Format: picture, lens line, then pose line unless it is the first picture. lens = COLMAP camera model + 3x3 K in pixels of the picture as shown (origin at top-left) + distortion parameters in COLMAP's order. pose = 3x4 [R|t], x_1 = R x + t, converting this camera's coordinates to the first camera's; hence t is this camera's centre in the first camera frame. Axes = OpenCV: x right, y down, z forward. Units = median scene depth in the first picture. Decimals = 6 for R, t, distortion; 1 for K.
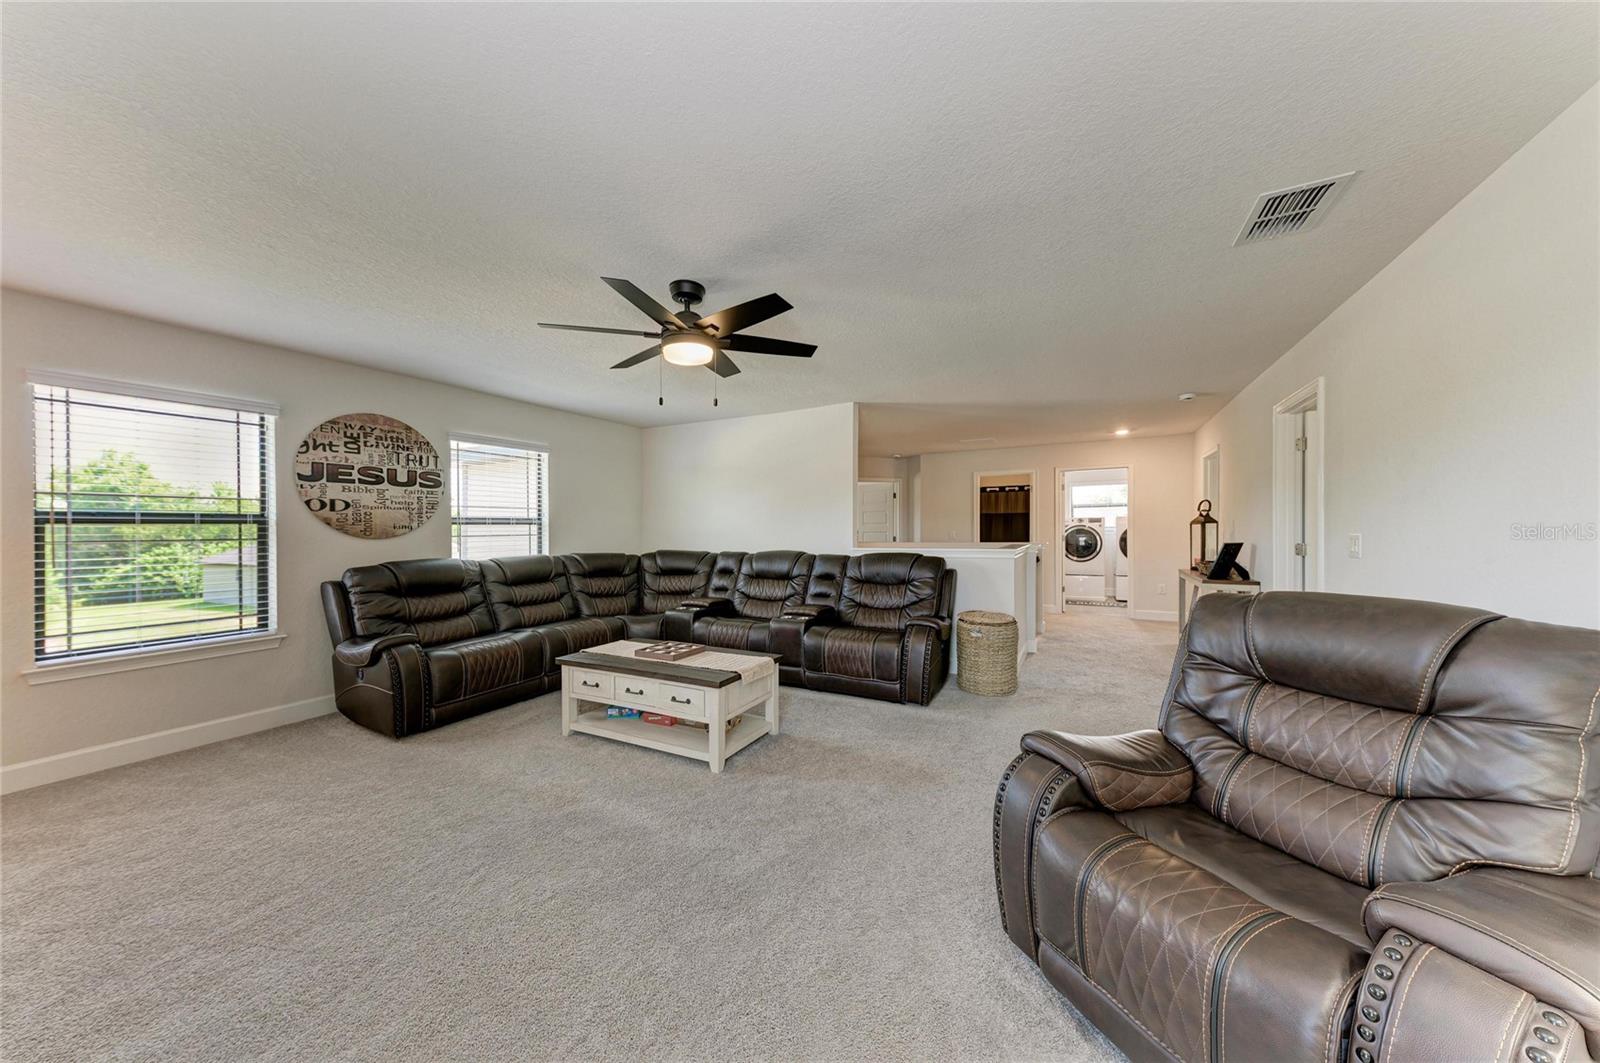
lens RADIAL K [[530.2, 0, 810.0], [0, 530.2, 533.3], [0, 0, 1]] dist [0.024571, 0.000072]
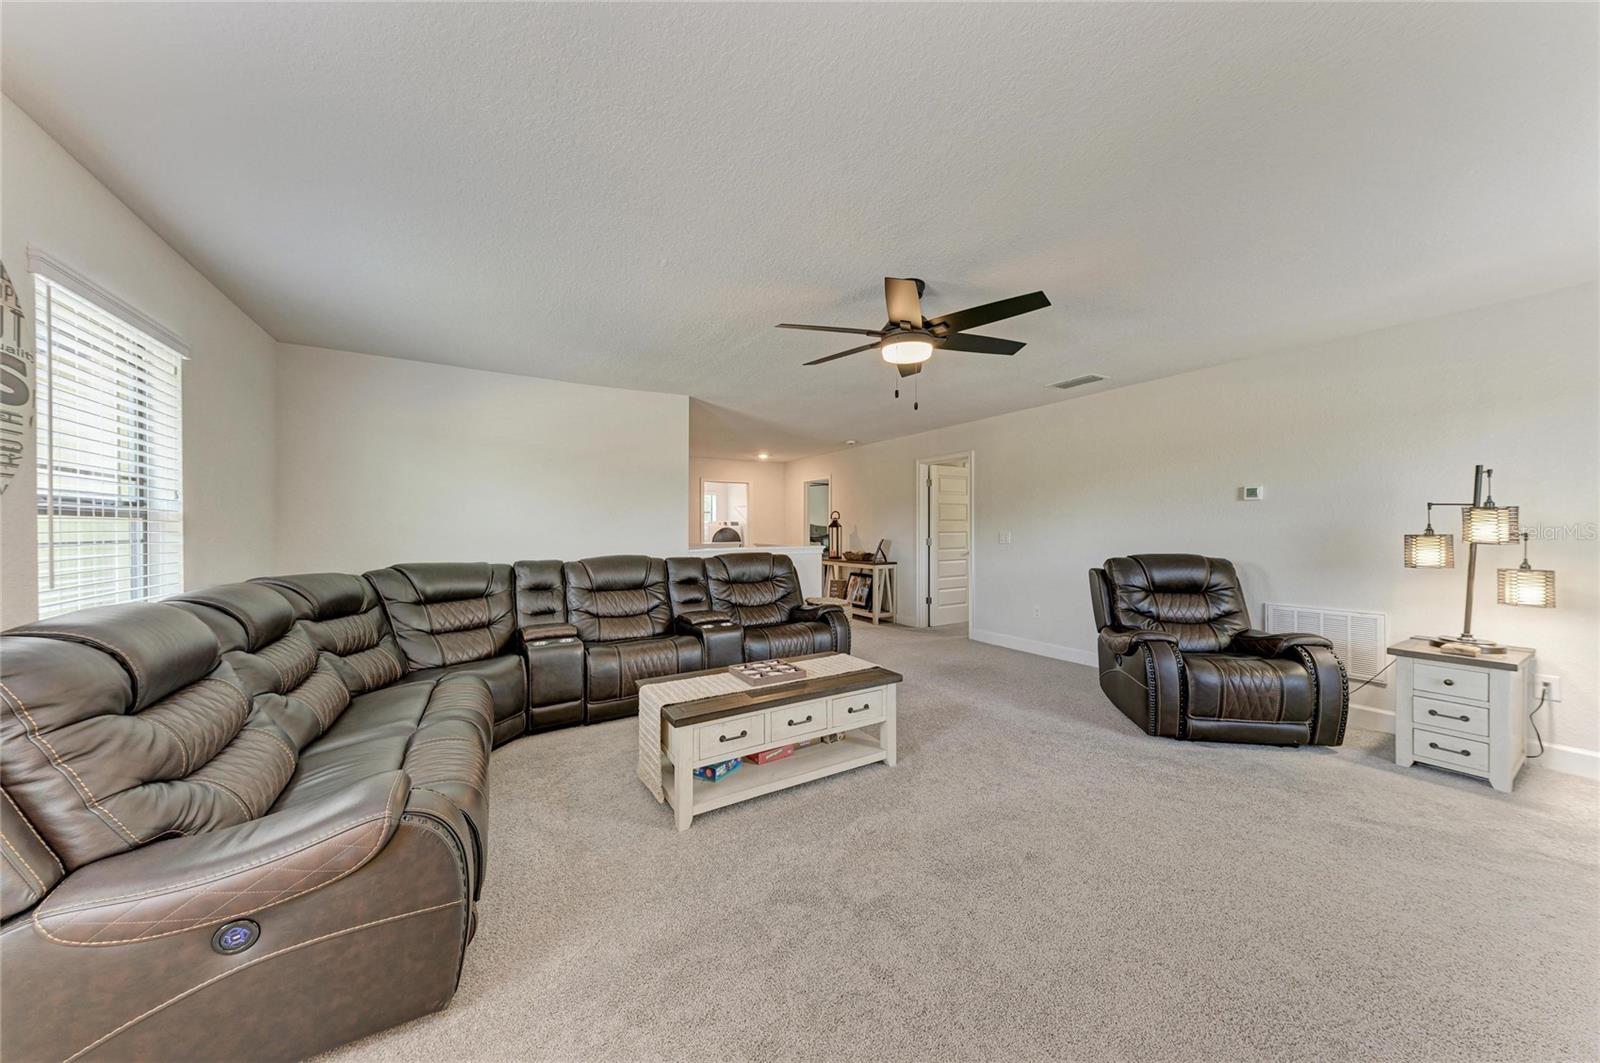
lens RADIAL K [[530.2, 0, 813.8], [0, 530.2, 531.7], [0, 0, 1]] dist [0.024571, 0.000072]
pose [[0.509732, 0.002069, 0.860331, -0.674152], [0.001285, 0.999994, -0.003166, -0.002421], [-0.860332, 0.002720, 0.509727, 0.350080]]
